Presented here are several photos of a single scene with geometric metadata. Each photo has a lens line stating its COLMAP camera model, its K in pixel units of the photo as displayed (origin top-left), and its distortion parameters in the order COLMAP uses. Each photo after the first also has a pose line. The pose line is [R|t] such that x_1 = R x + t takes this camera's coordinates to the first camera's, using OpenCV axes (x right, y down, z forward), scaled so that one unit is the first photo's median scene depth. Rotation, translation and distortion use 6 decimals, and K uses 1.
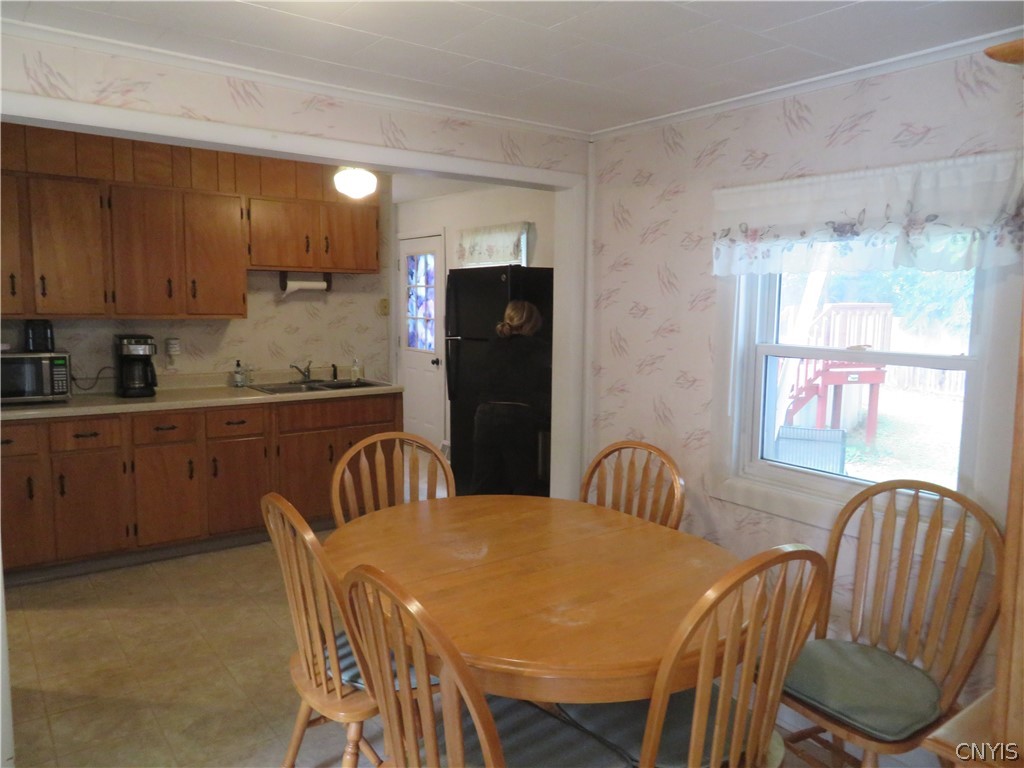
lens RADIAL K [[741.4, 0, 507.2], [0, 741.4, 387.5], [0, 0, 1]] dist [0.009593, -0.000957]
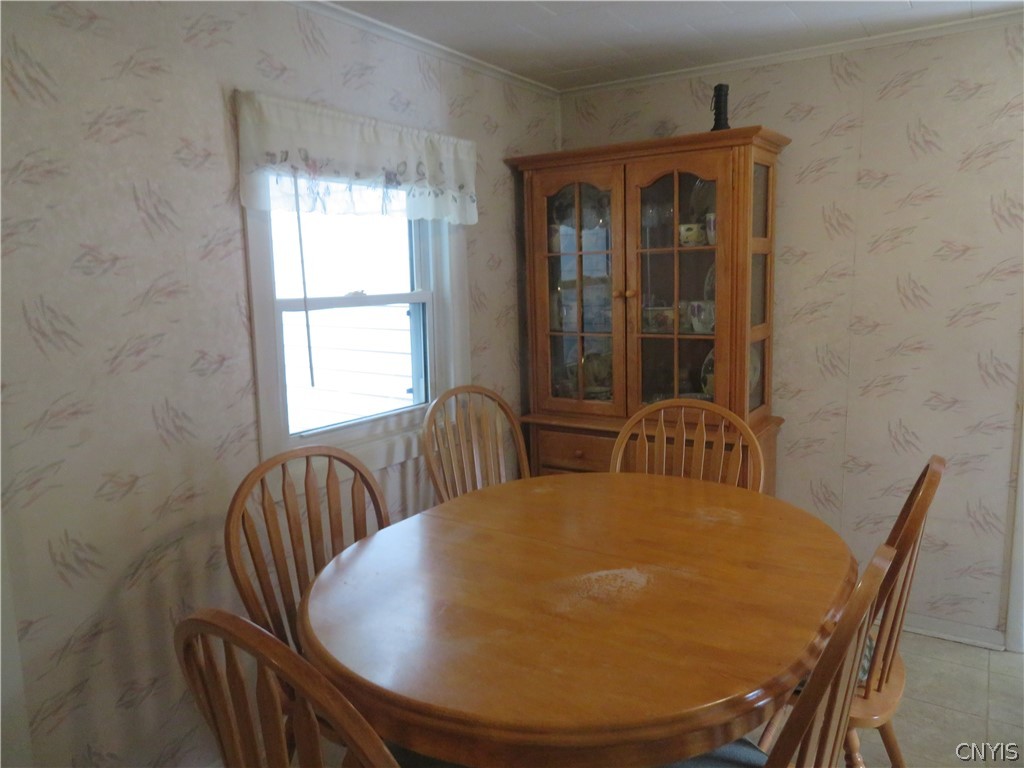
lens RADIAL K [[741.4, 0, 506.4], [0, 741.4, 383.9], [0, 0, 1]] dist [0.009593, -0.000957]
pose [[-0.343386, -0.138941, 0.928860, -0.540985], [0.136615, 0.971089, 0.195762, -0.096691], [-0.929205, 0.194118, -0.314477, 1.071063]]
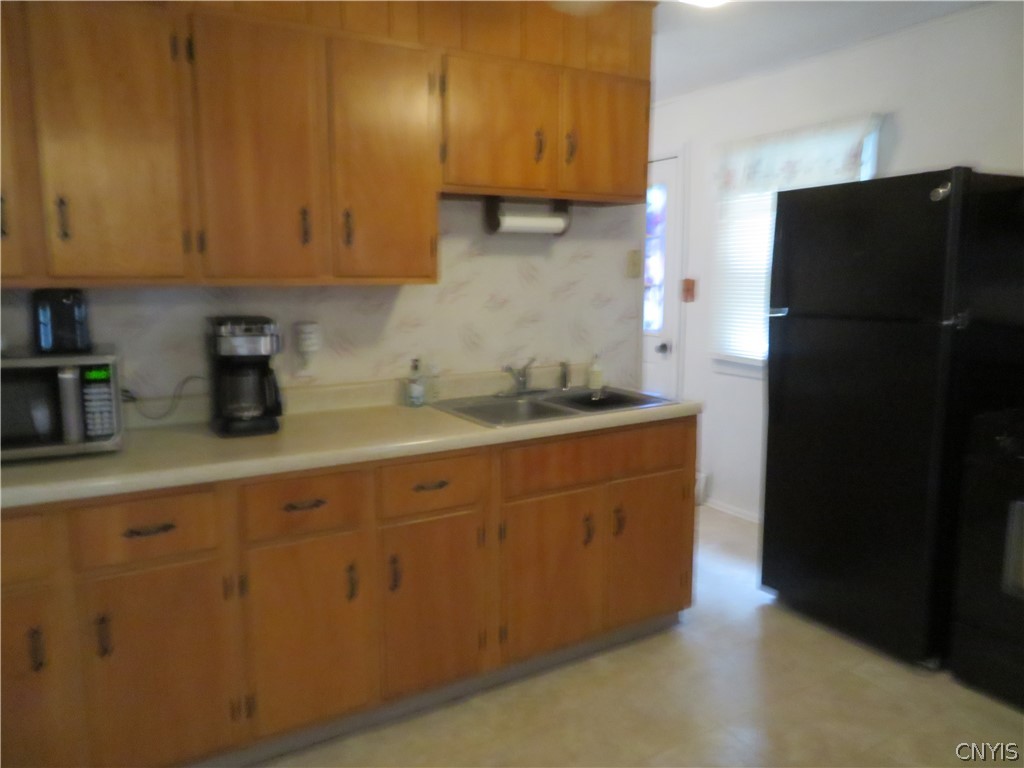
lens RADIAL K [[741.4, 0, 512.3], [0, 741.4, 381.9], [0, 0, 1]] dist [0.009593, -0.000957]
pose [[0.994944, 0.001232, -0.100427, -0.256701], [0.001979, 0.999490, 0.031861, -0.040467], [0.100416, -0.031898, 0.994434, 0.493142]]
